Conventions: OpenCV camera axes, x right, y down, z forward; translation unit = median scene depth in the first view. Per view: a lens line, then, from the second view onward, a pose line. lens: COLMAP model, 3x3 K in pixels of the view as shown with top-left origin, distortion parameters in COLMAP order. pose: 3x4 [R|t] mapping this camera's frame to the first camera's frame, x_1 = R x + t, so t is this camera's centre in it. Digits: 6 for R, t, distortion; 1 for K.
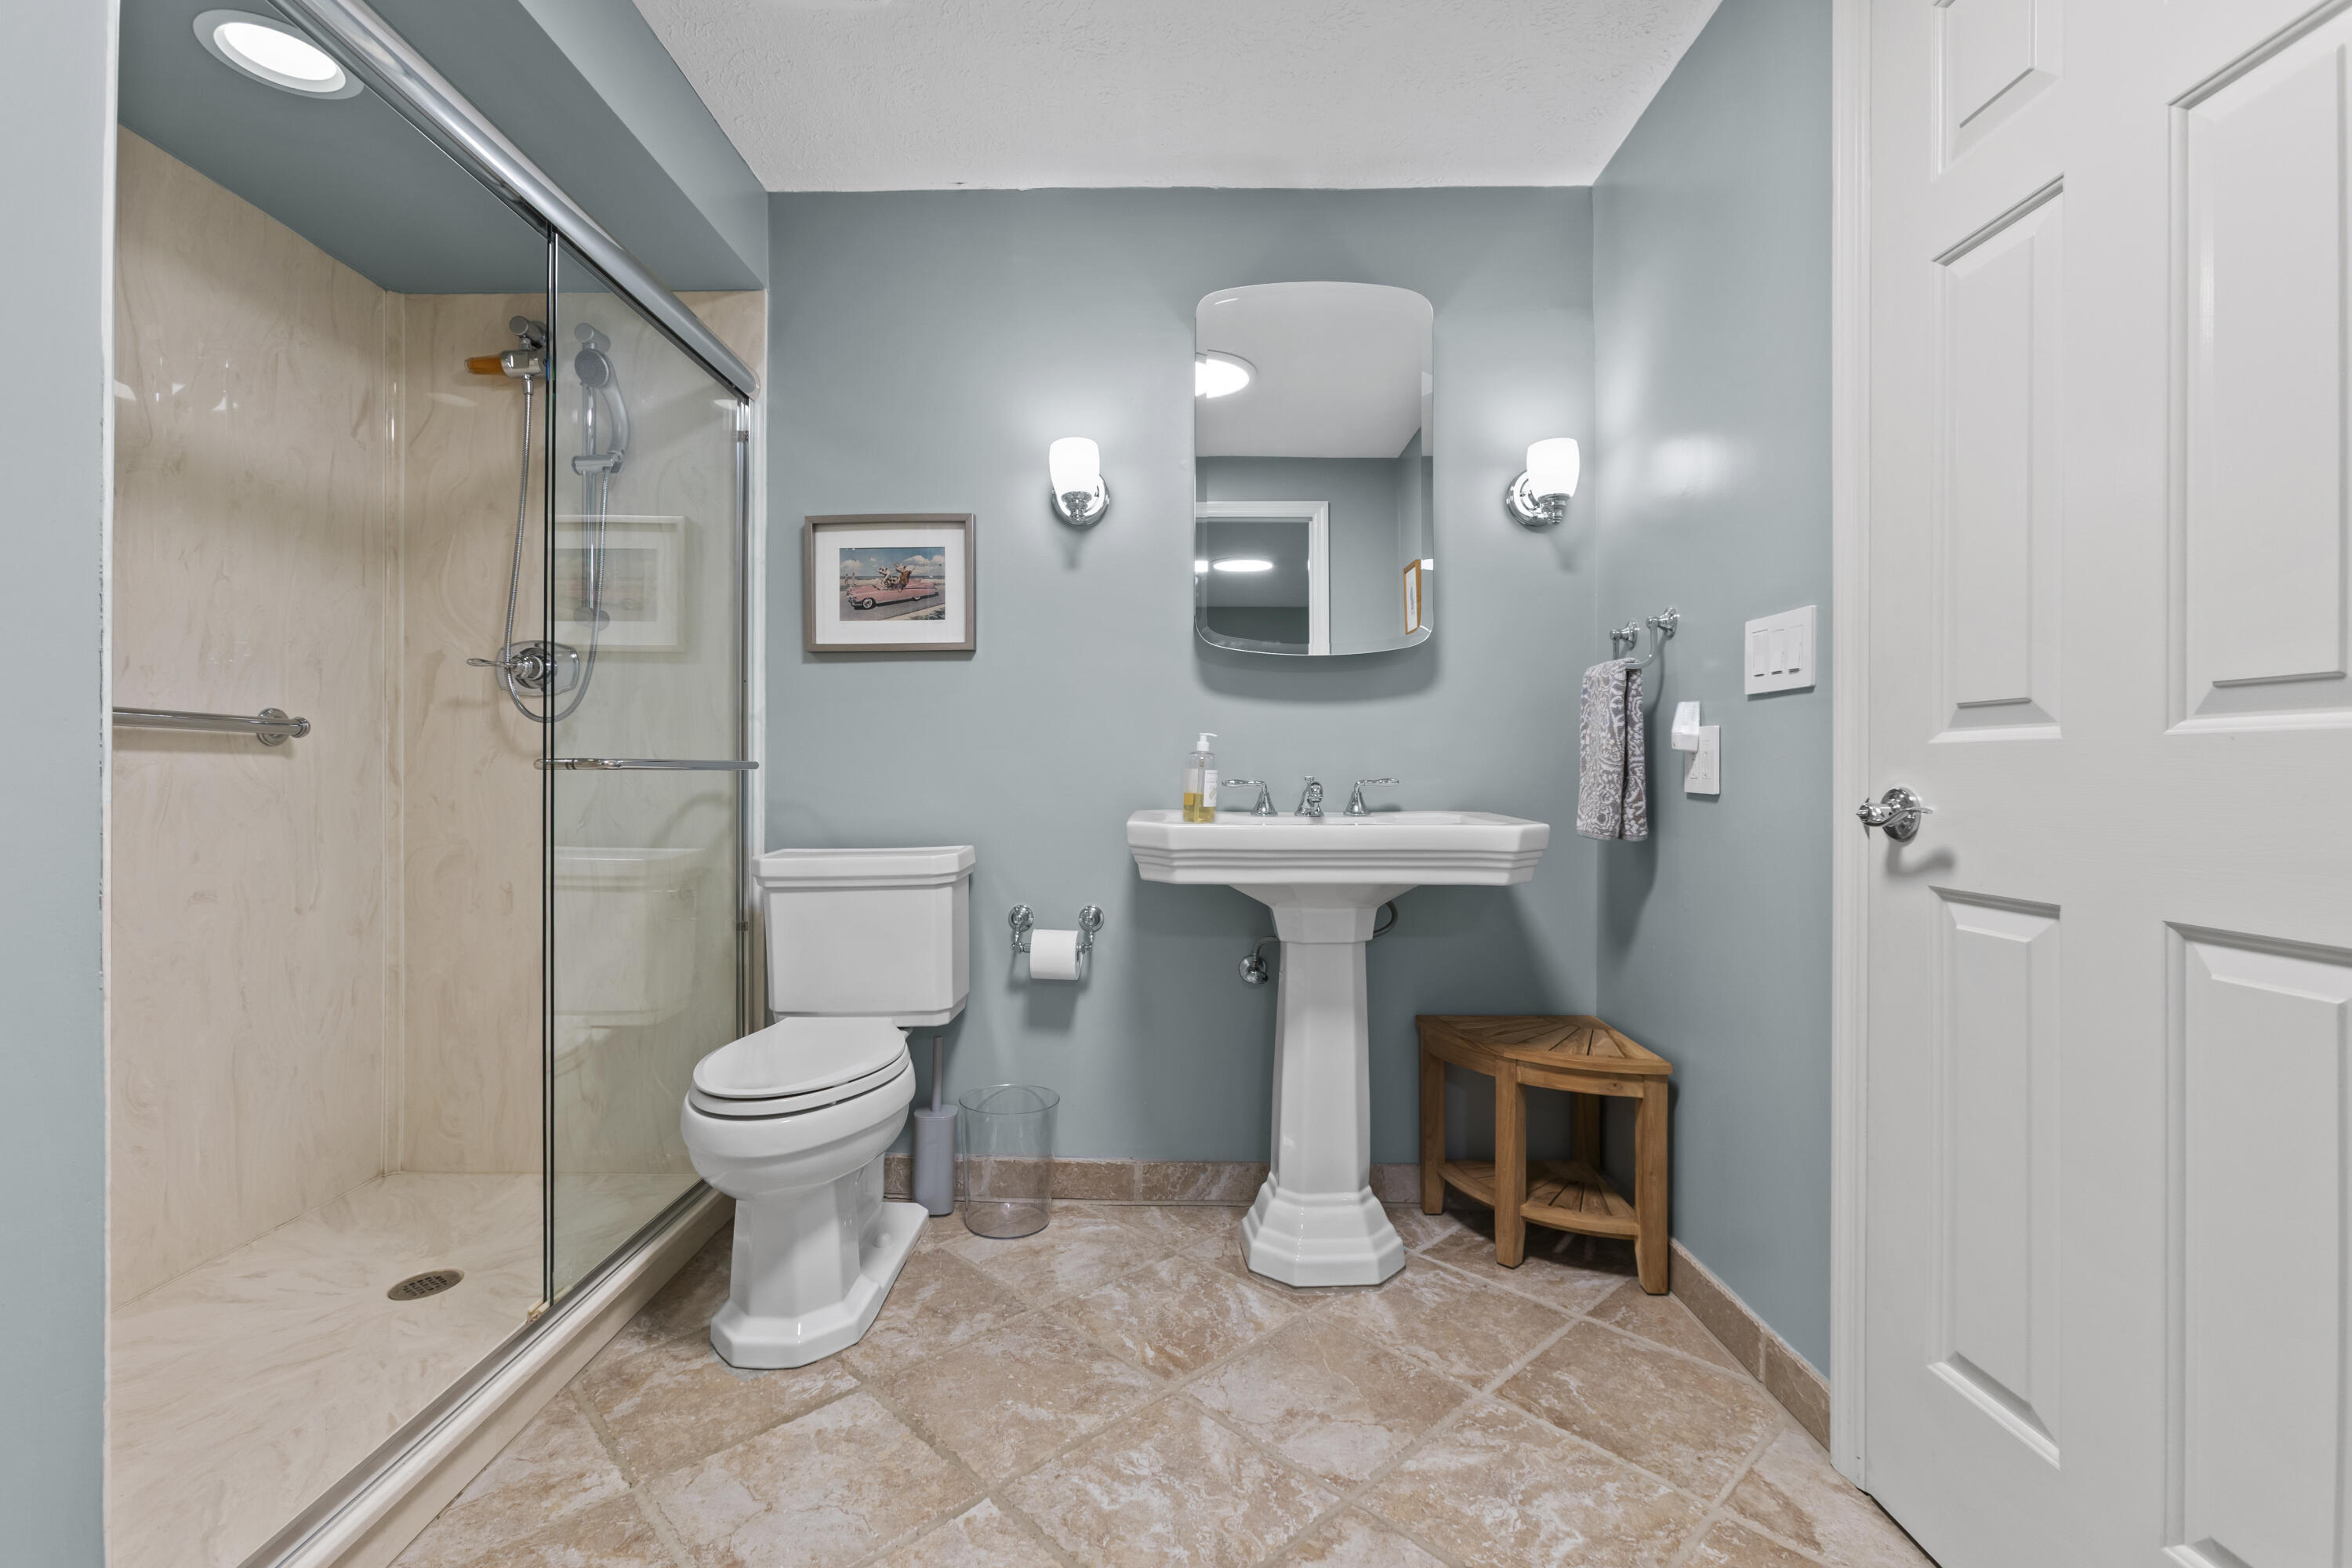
lens RADIAL K [[1069.6, 0, 1177.8], [0, 1069.6, 777.3], [0, 0, 1]] dist [-0.003218, 0.000132]
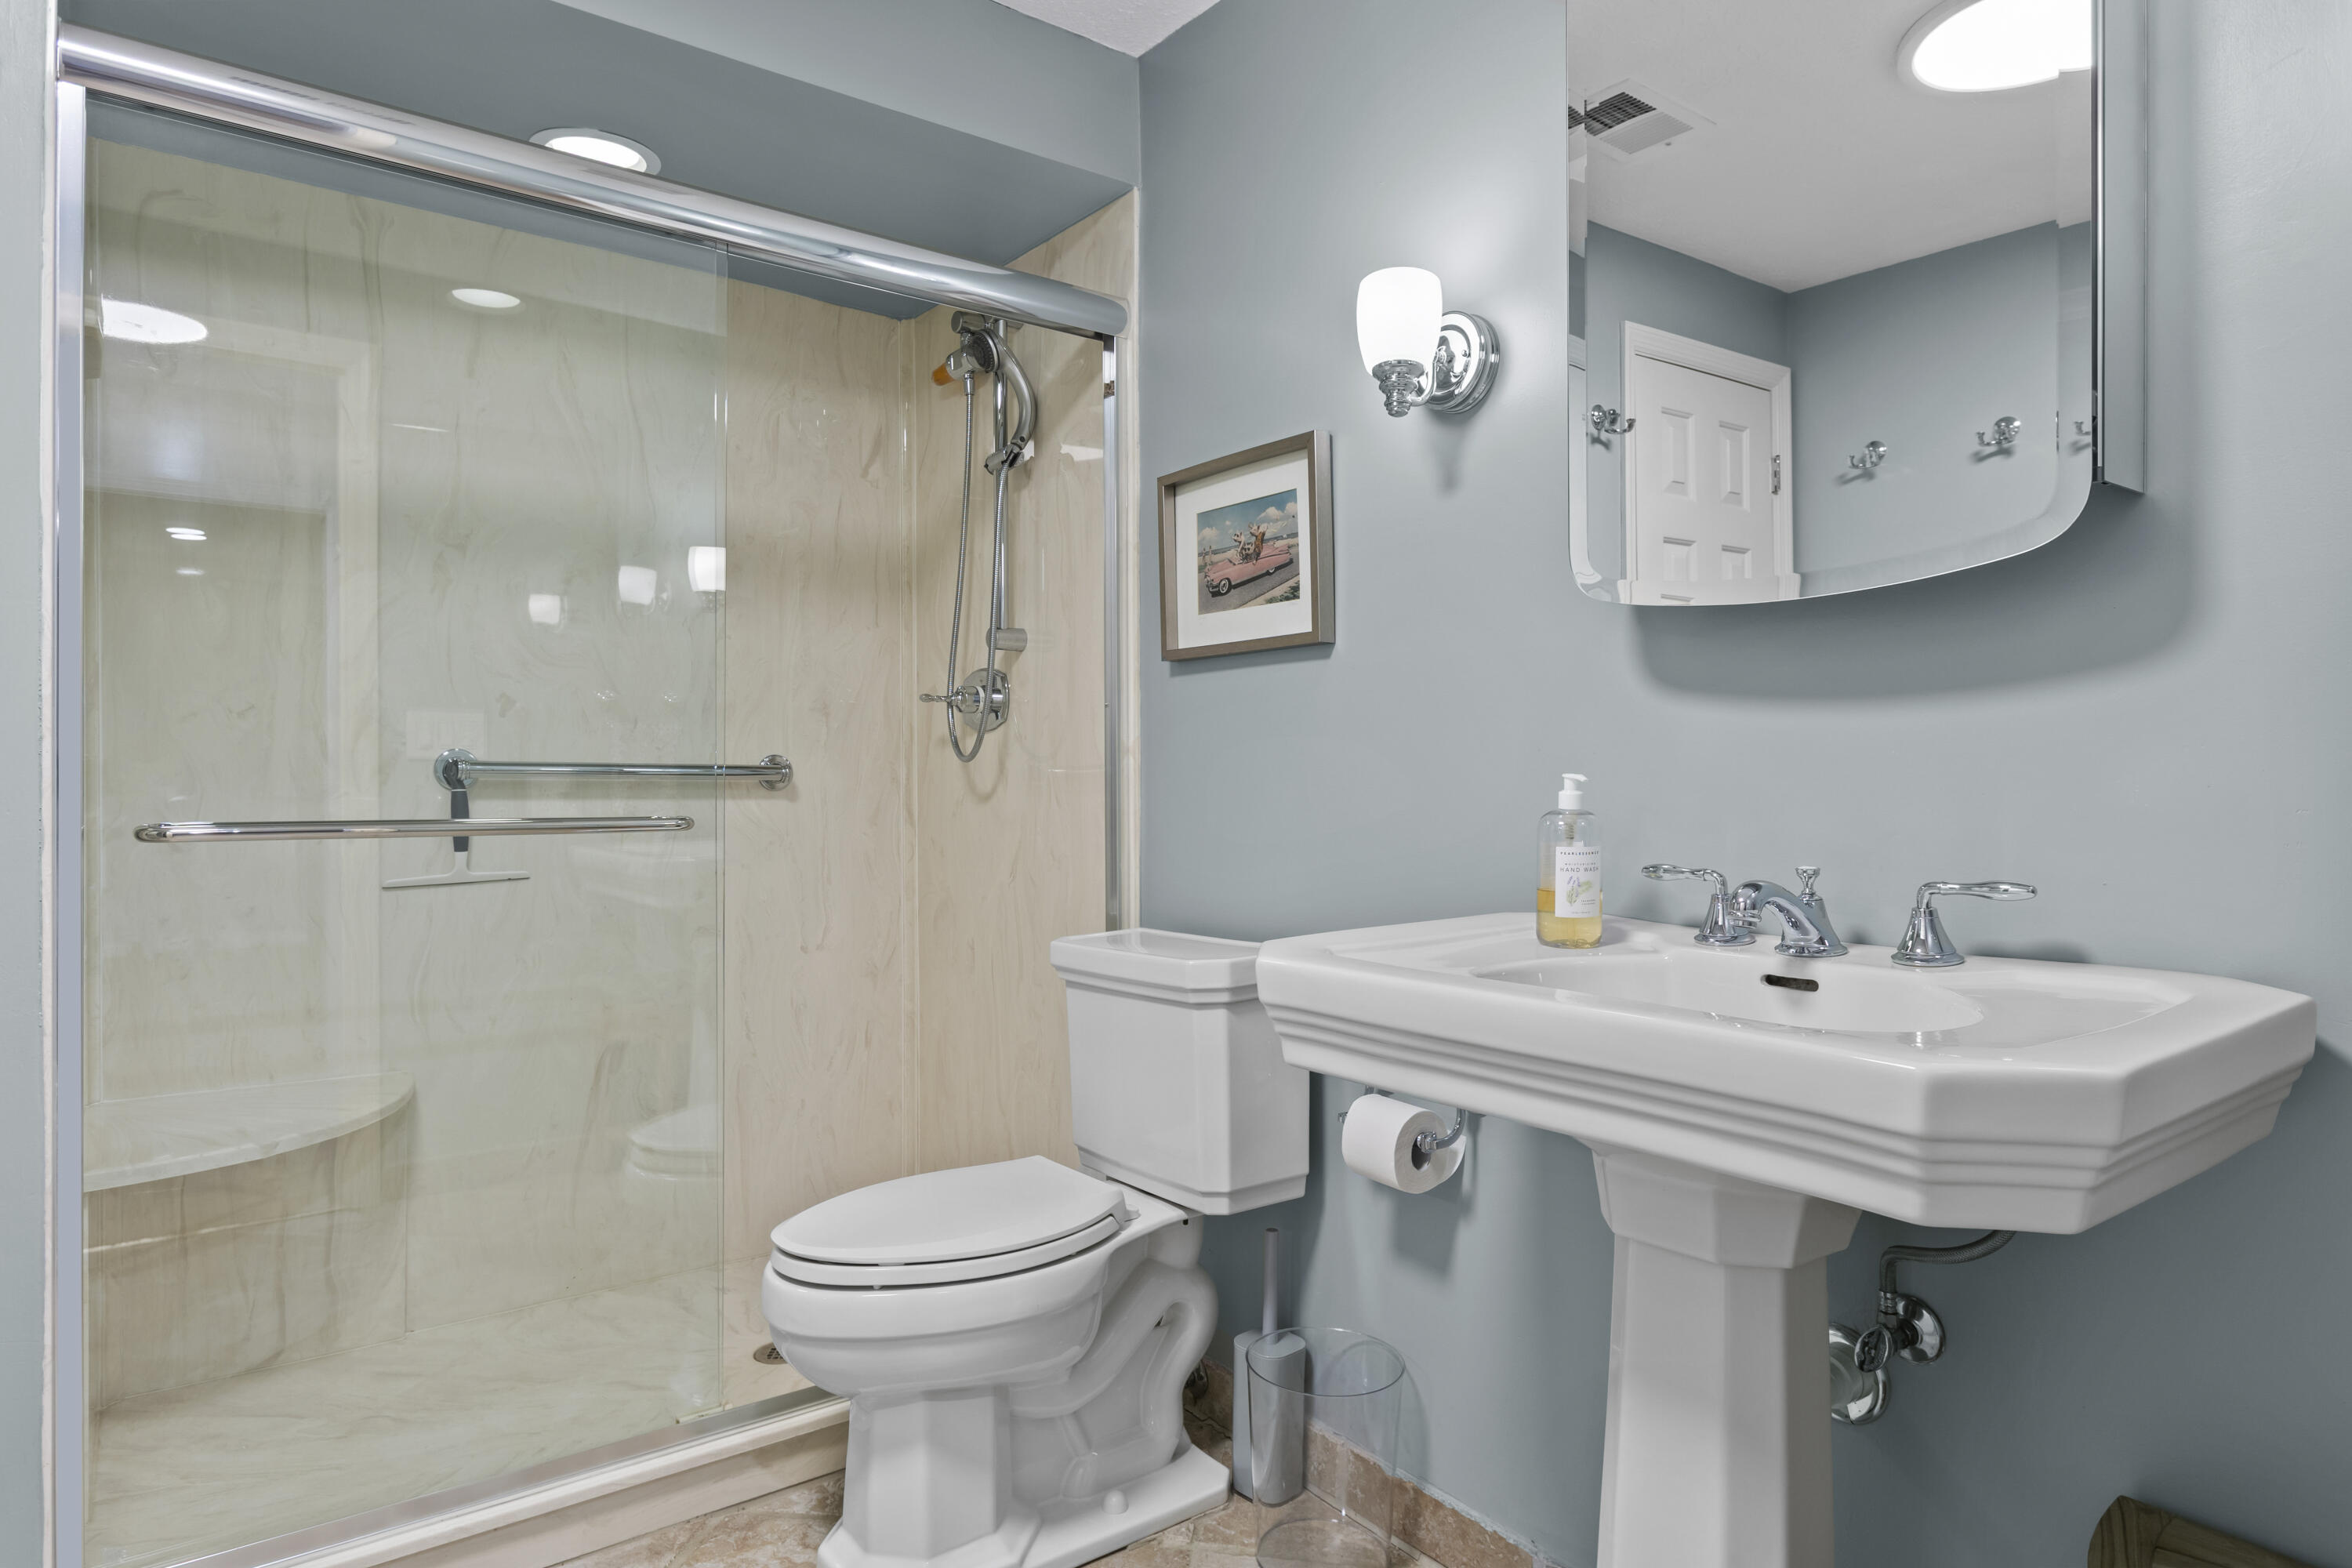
lens RADIAL K [[1398.4, 0, 1174.1], [0, 1398.4, 779.3], [0, 0, 1]] dist [-0.004079, -0.001168]
pose [[0.603139, 0.001424, -0.797635, 0.423844], [-0.002772, 0.999996, -0.000311, -0.036079], [0.797631, 0.002399, 0.603141, 0.423898]]
